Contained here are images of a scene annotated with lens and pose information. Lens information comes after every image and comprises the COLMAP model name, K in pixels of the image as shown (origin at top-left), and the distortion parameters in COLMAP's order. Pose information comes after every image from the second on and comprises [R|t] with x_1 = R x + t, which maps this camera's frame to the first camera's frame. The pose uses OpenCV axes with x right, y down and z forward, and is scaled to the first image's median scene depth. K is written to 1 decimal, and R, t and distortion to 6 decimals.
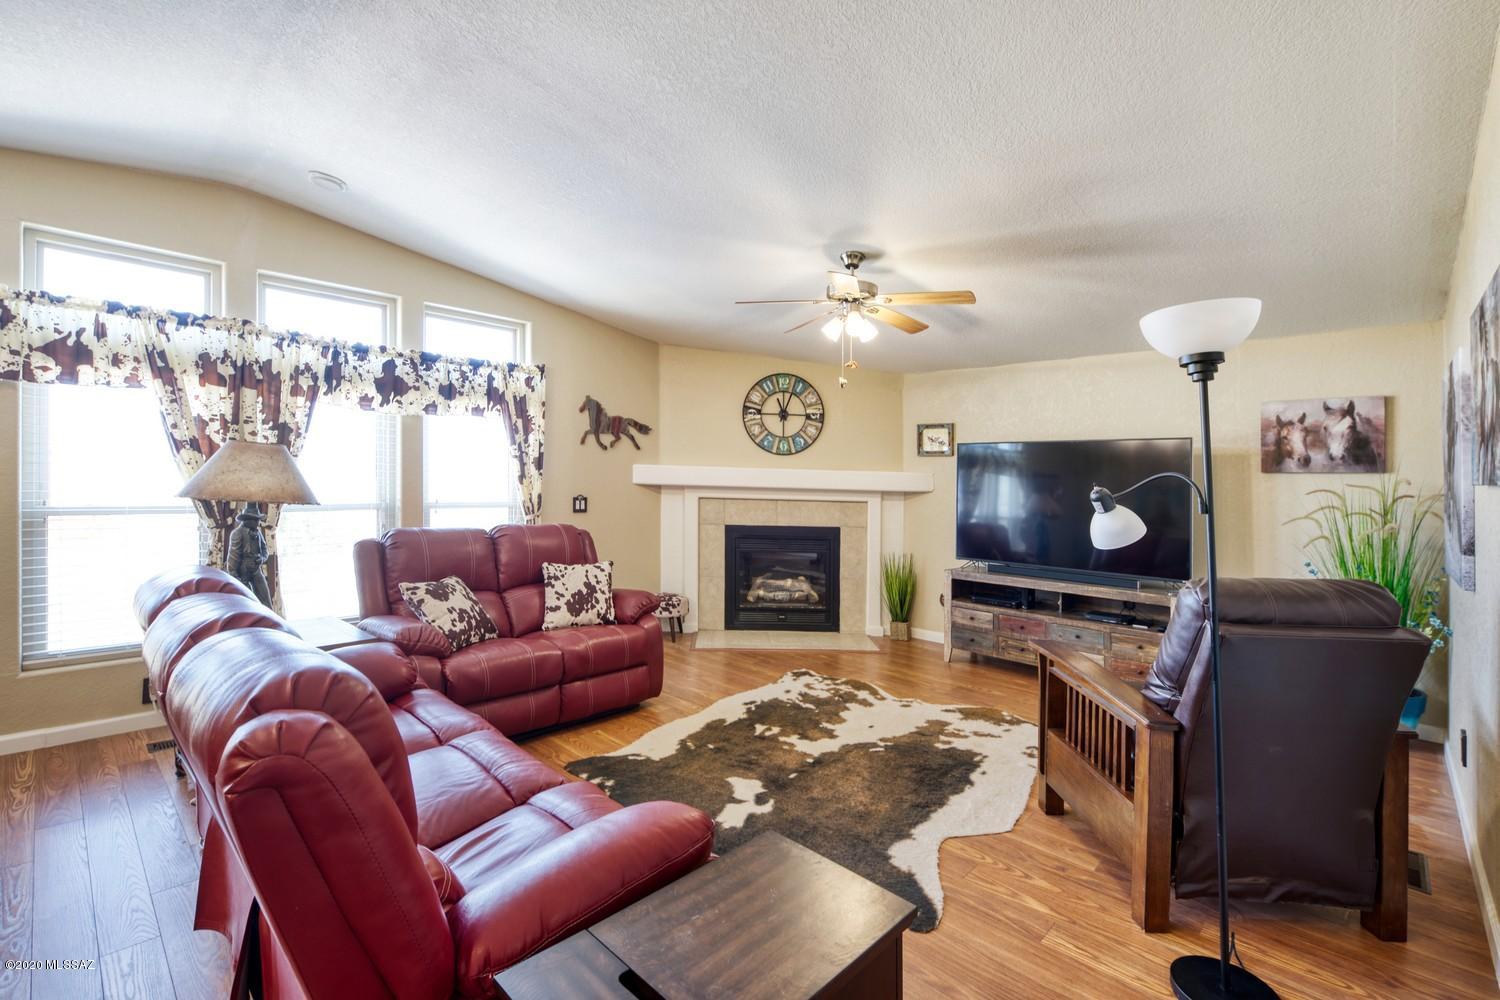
lens RADIAL K [[676.2, 0, 749.1], [0, 676.2, 459.4], [0, 0, 1]] dist [-0.000116, 0.000116]
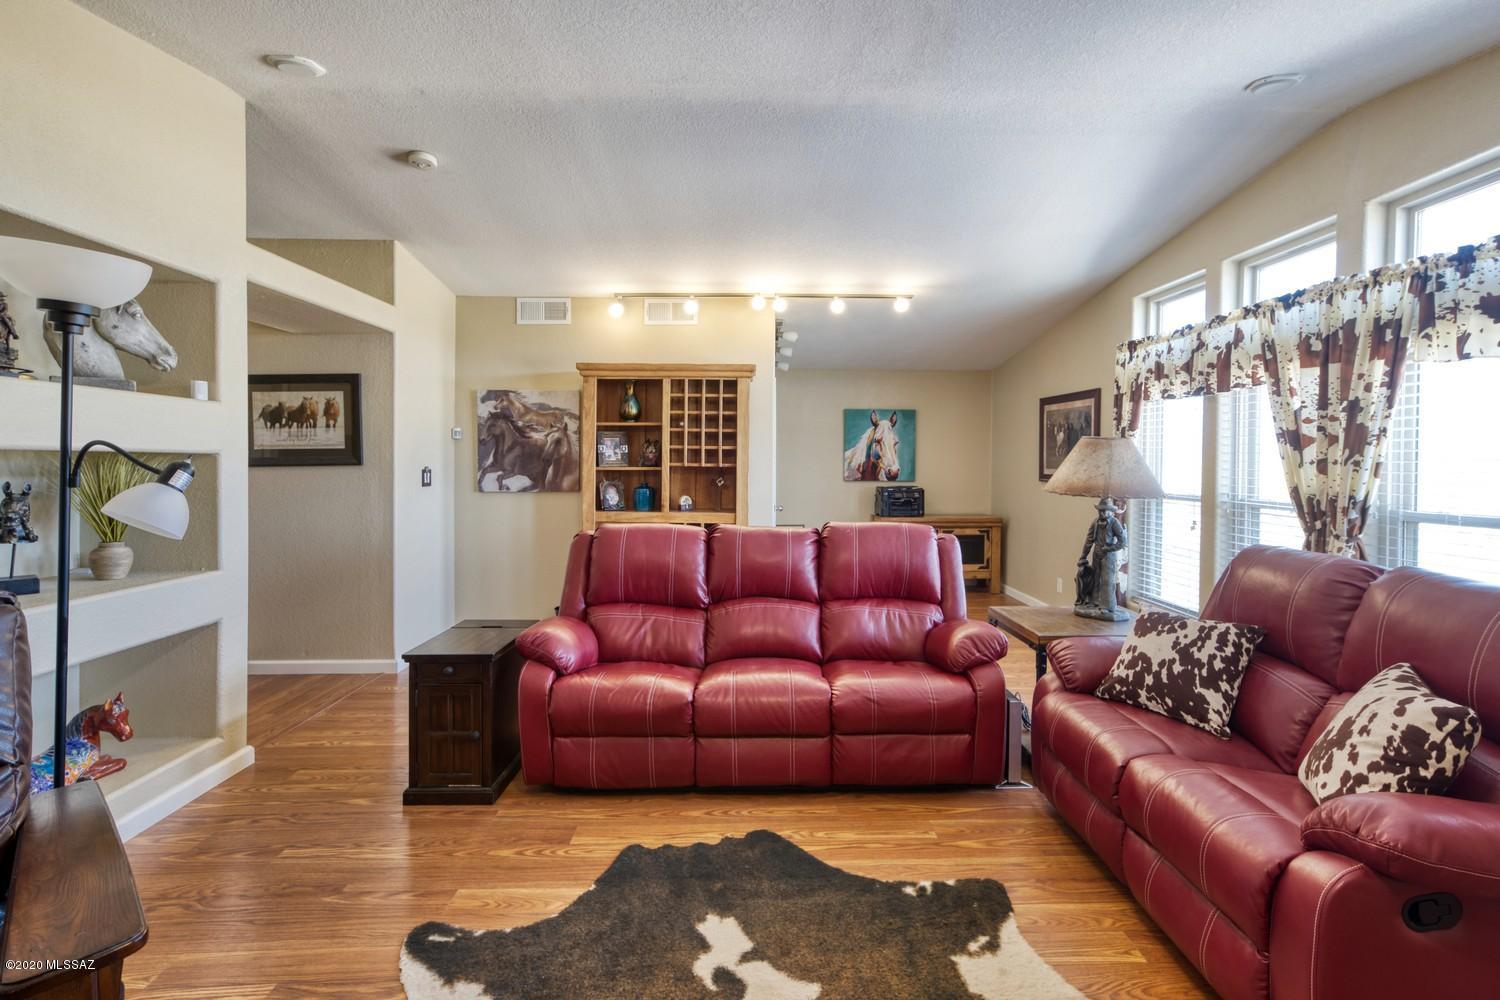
lens RADIAL K [[669.5, 0, 743.9], [0, 669.5, 494.8], [0, 0, 1]] dist [0.001323, 0.000531]
pose [[-0.703303, 0.011582, -0.710796, 0.357833], [0.002848, 0.999905, 0.013475, 0.043724], [0.710884, 0.007452, -0.703269, 1.179940]]
